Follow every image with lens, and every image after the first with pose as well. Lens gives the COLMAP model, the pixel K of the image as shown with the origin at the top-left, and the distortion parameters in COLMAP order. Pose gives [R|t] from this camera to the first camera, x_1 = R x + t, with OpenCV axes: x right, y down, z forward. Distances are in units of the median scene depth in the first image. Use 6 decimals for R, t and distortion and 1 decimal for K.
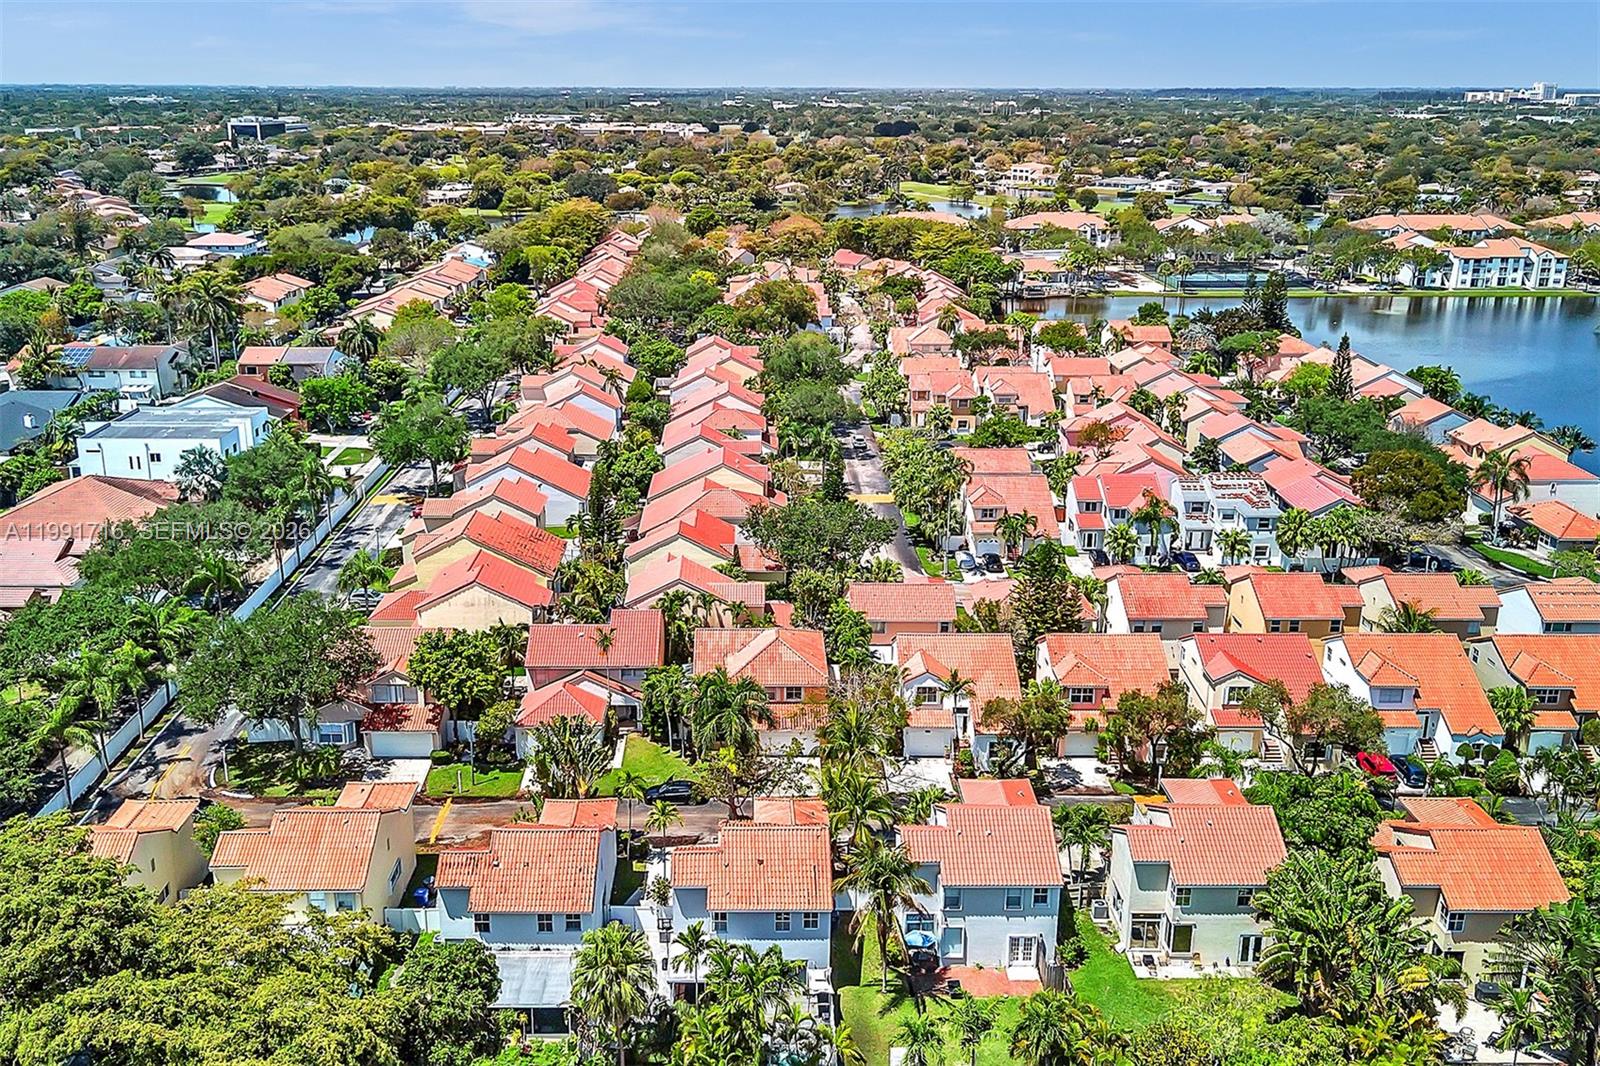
lens RADIAL K [[1250.9, 0, 800.0], [0, 1250.9, 533.0], [0, 0, 1]] dist [0.010225, 0.001926]
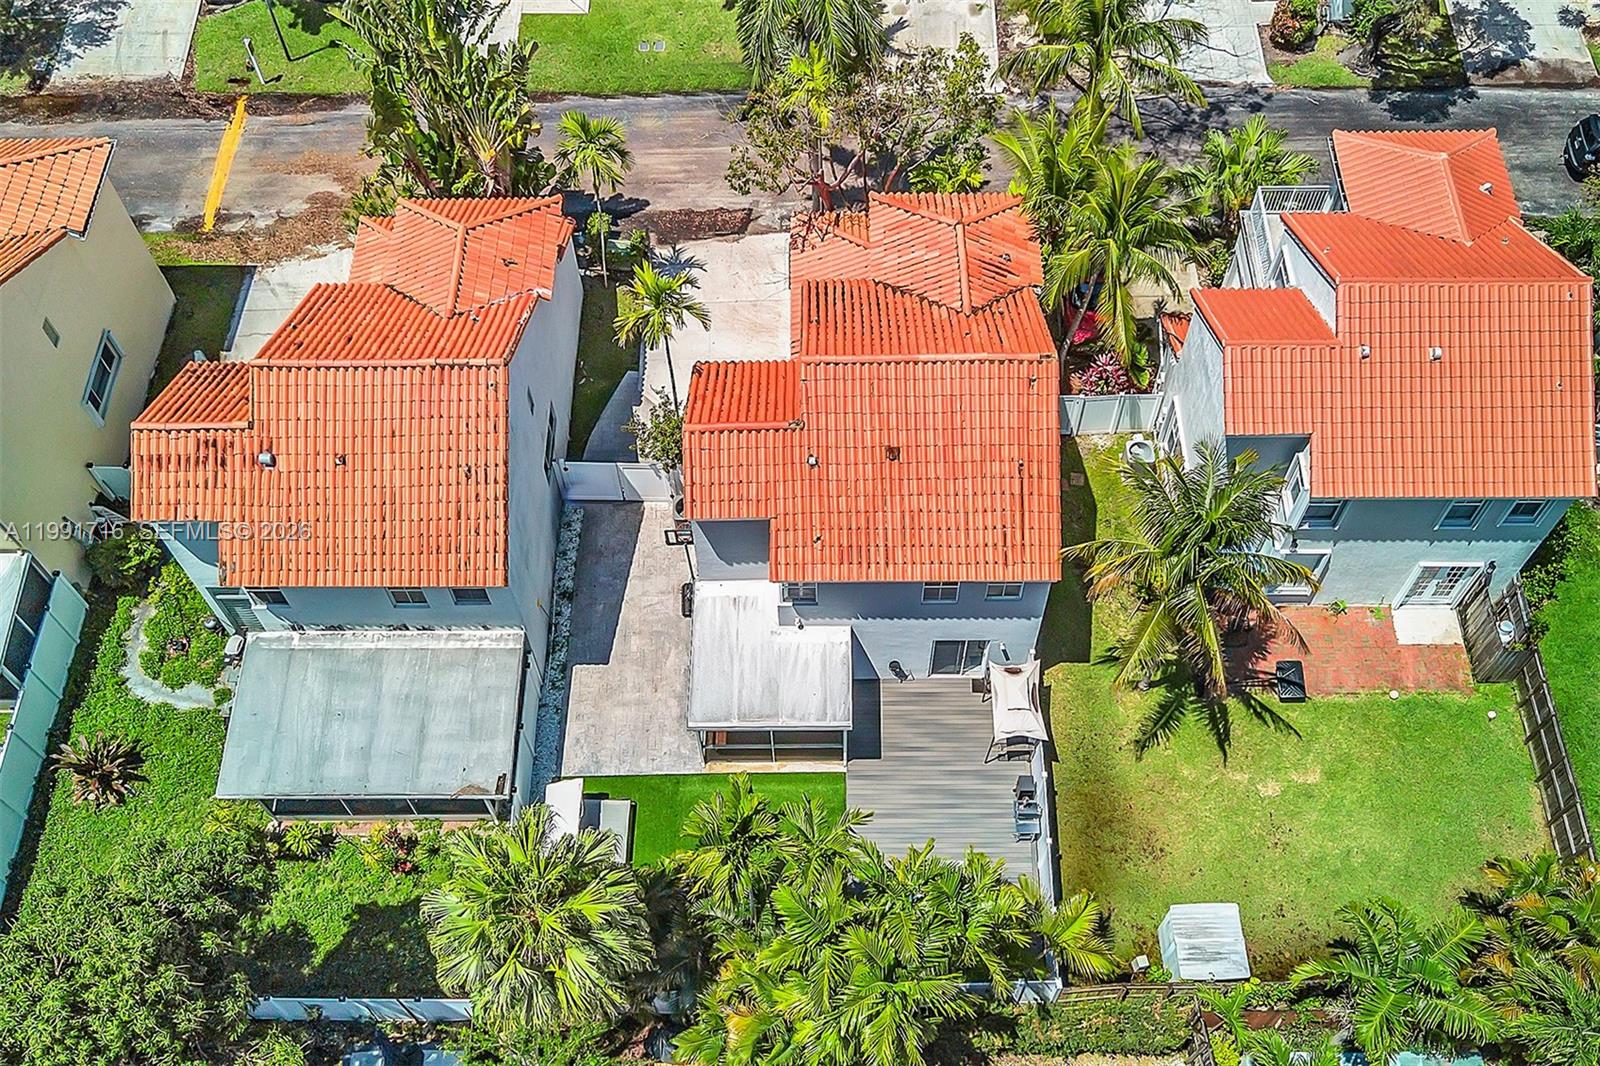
lens RADIAL K [[1250.9, 0, 800.0], [0, 1250.9, 533.0], [0, 0, 1]] dist [0.010225, 0.001926]
pose [[0.999025, 0.023584, -0.037331, -0.035141], [0.009123, 0.716936, 0.697079, -0.008528], [0.043204, -0.696740, 0.716022, 0.510564]]
